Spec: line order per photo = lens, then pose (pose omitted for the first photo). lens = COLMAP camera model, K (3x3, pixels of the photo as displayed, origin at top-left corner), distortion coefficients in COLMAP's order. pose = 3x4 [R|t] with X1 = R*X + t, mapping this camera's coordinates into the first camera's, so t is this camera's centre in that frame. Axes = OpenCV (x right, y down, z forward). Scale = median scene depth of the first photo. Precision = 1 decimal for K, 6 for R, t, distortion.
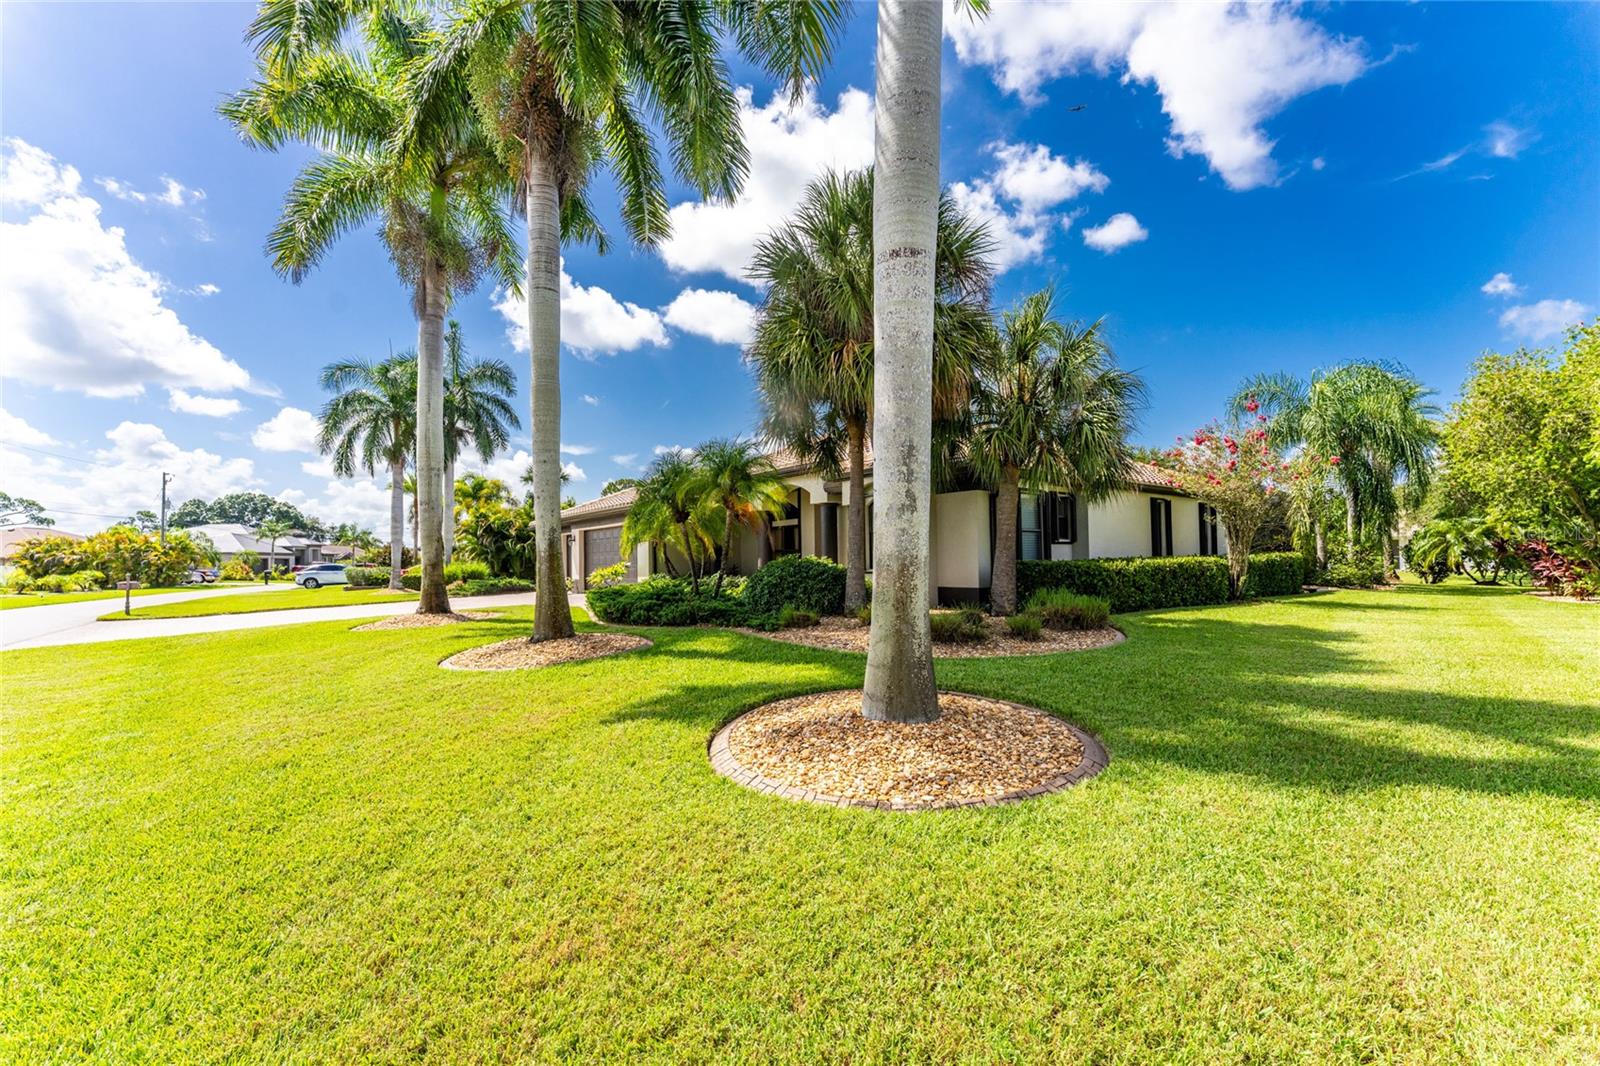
lens RADIAL K [[640.4, 0, 786.4], [0, 640.4, 543.4], [0, 0, 1]] dist [0.000043, -0.000255]
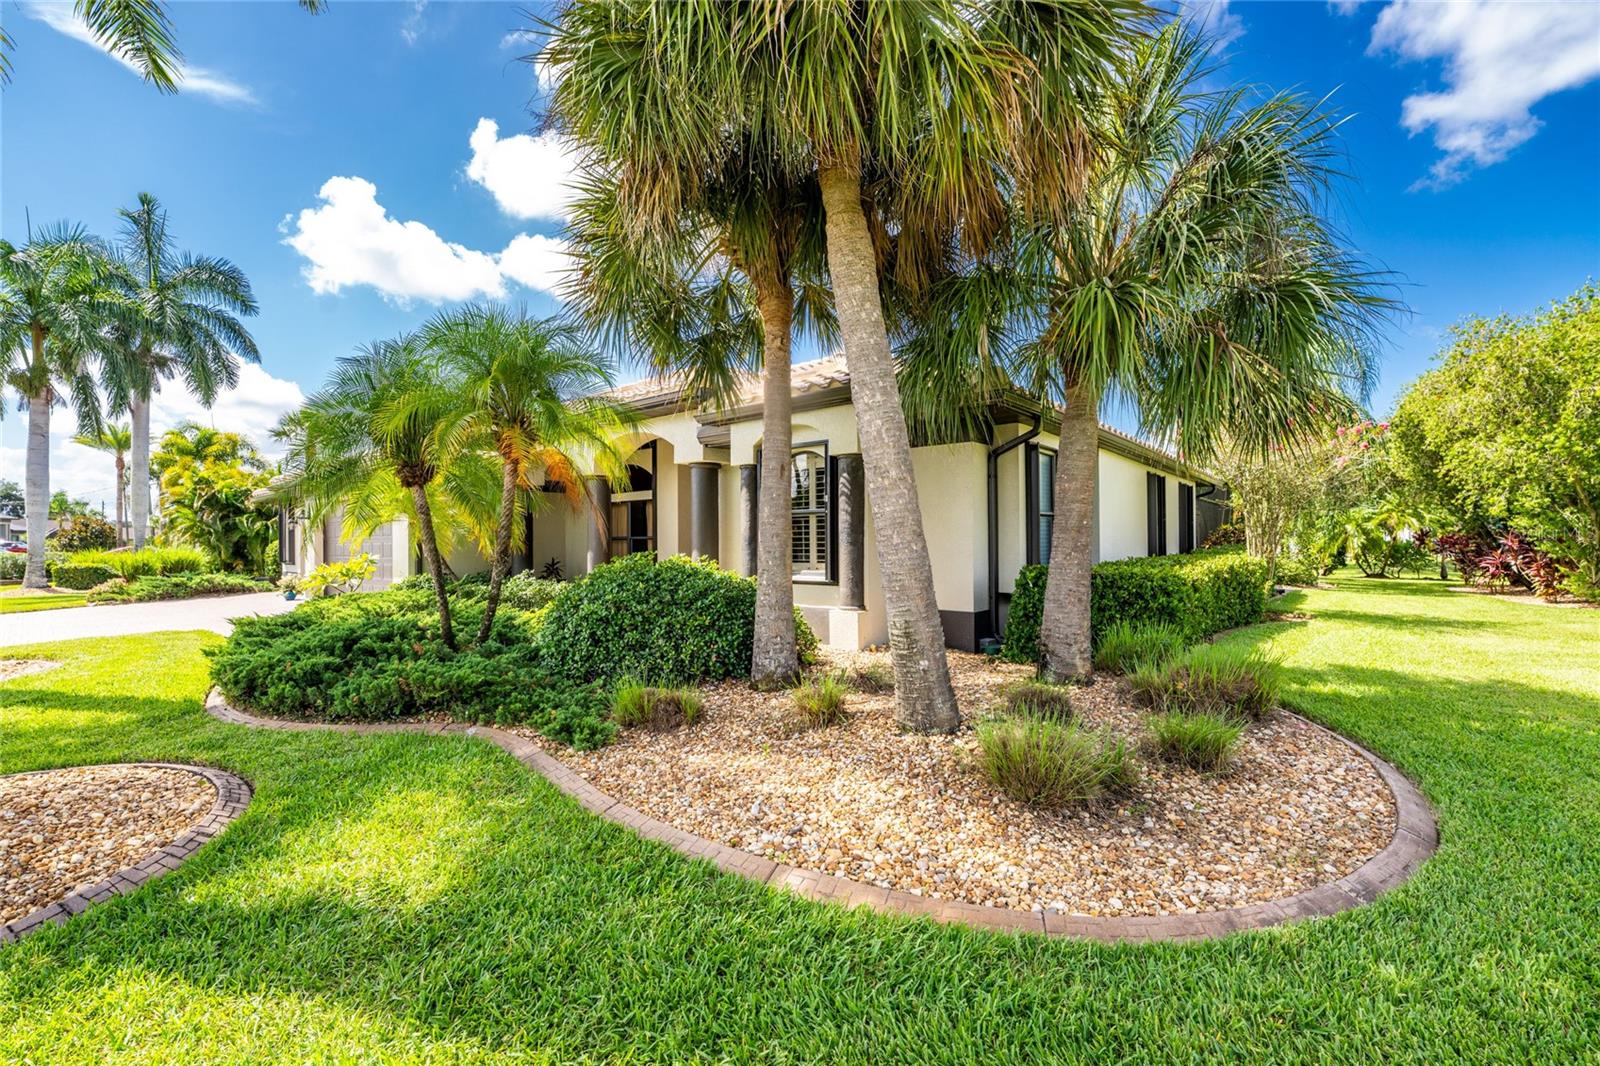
lens RADIAL K [[640.4, 0, 767.1], [0, 640.4, 540.8], [0, 0, 1]] dist [0.000043, -0.000255]
pose [[0.980354, 0.007523, 0.197105, 0.003269], [-0.012693, 0.999607, 0.024977, -0.003843], [-0.196839, -0.026988, 0.980064, 0.265734]]
